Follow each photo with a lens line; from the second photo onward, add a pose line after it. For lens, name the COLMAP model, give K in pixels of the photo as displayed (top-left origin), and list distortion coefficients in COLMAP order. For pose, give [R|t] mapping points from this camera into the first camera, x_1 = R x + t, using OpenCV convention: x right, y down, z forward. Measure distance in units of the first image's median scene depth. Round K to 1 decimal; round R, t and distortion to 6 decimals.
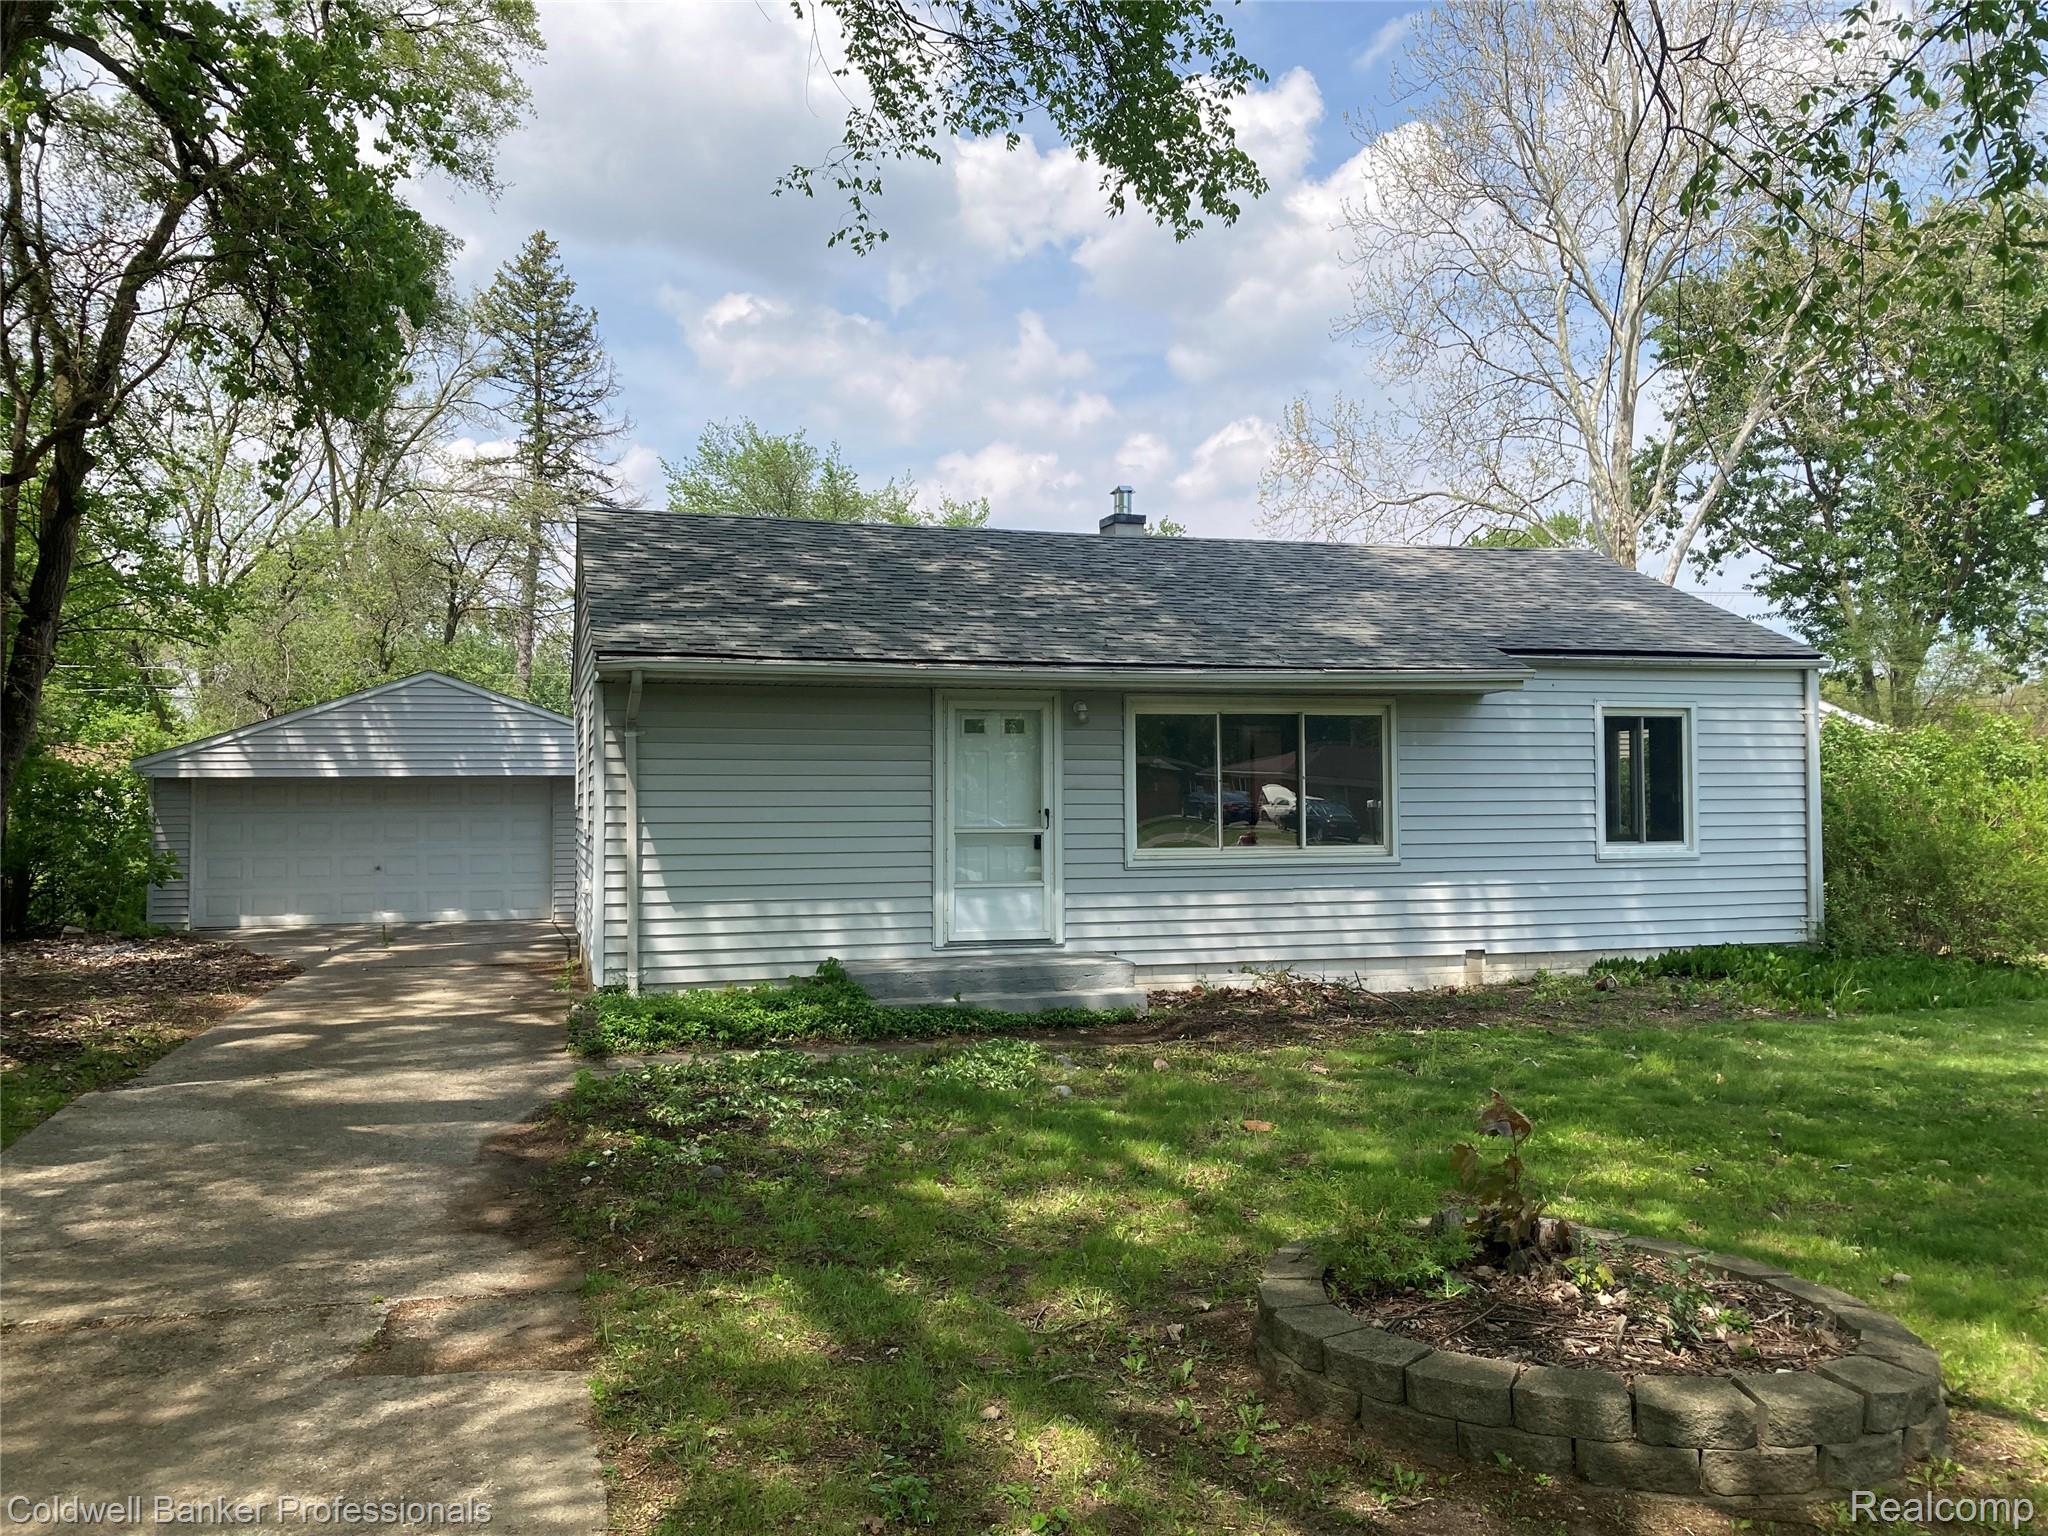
lens RADIAL K [[1677.5, 0, 1028.3], [0, 1677.5, 761.7], [0, 0, 1]] dist [0.032258, -0.042487]
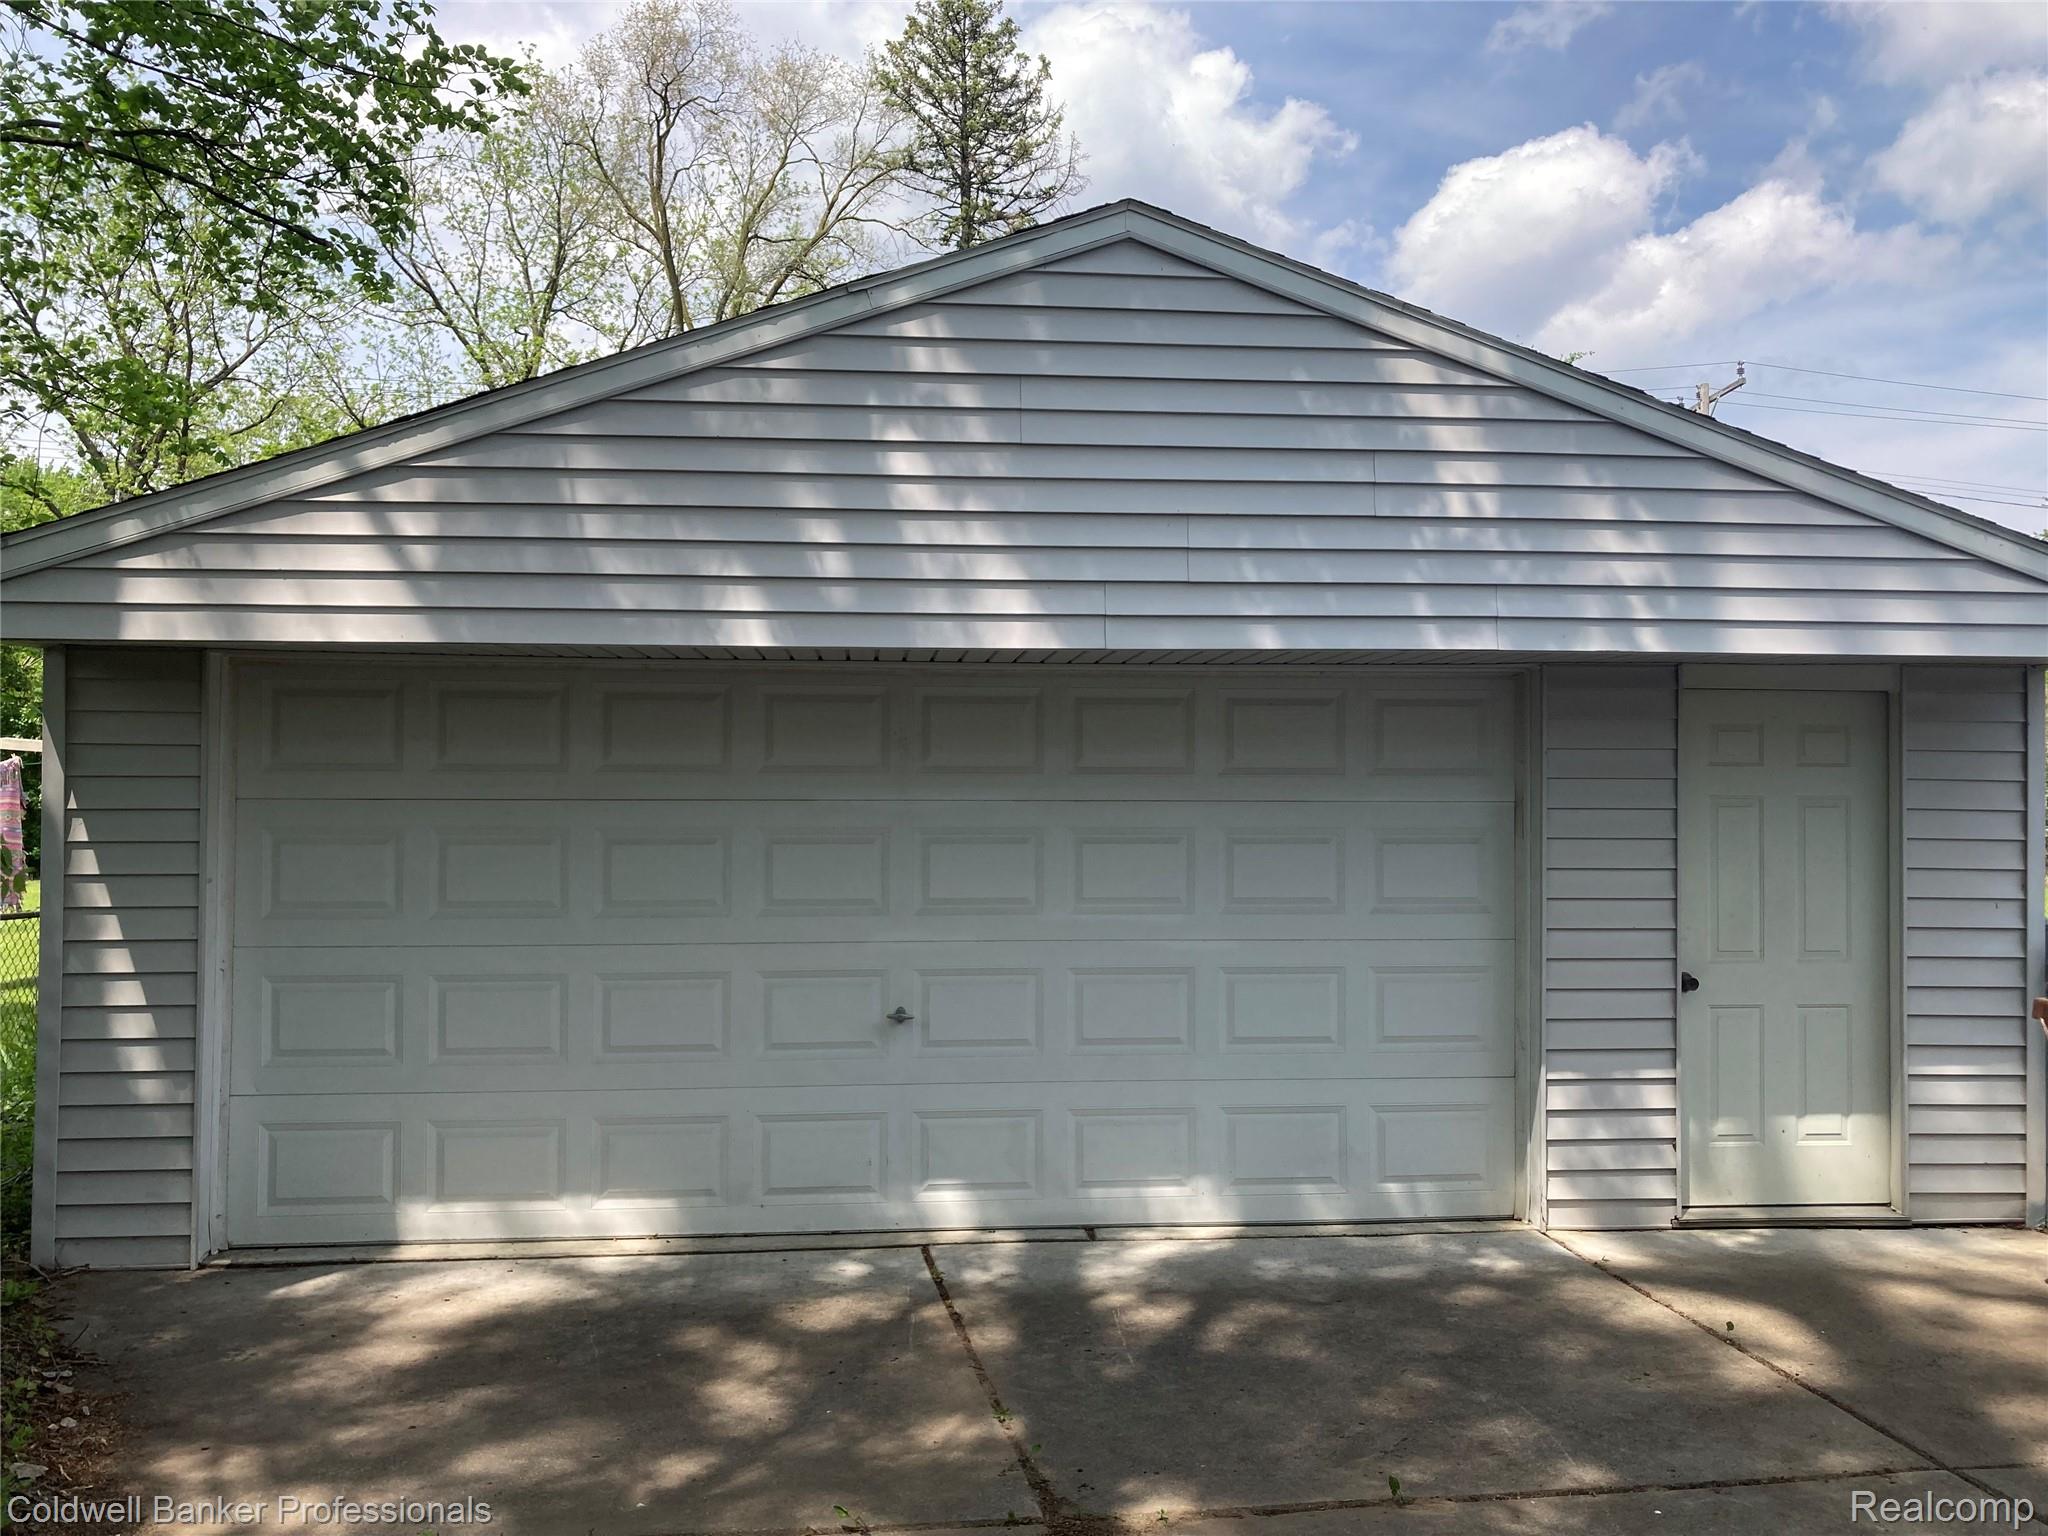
lens RADIAL K [[1677.5, 0, 1021.4], [0, 1677.5, 773.5], [0, 0, 1]] dist [0.032258, -0.042487]
pose [[0.982651, 0.002660, -0.185445, -0.328095], [-0.001254, 0.999970, 0.007699, 0.024487], [0.185460, -0.007333, 0.982624, 0.766813]]
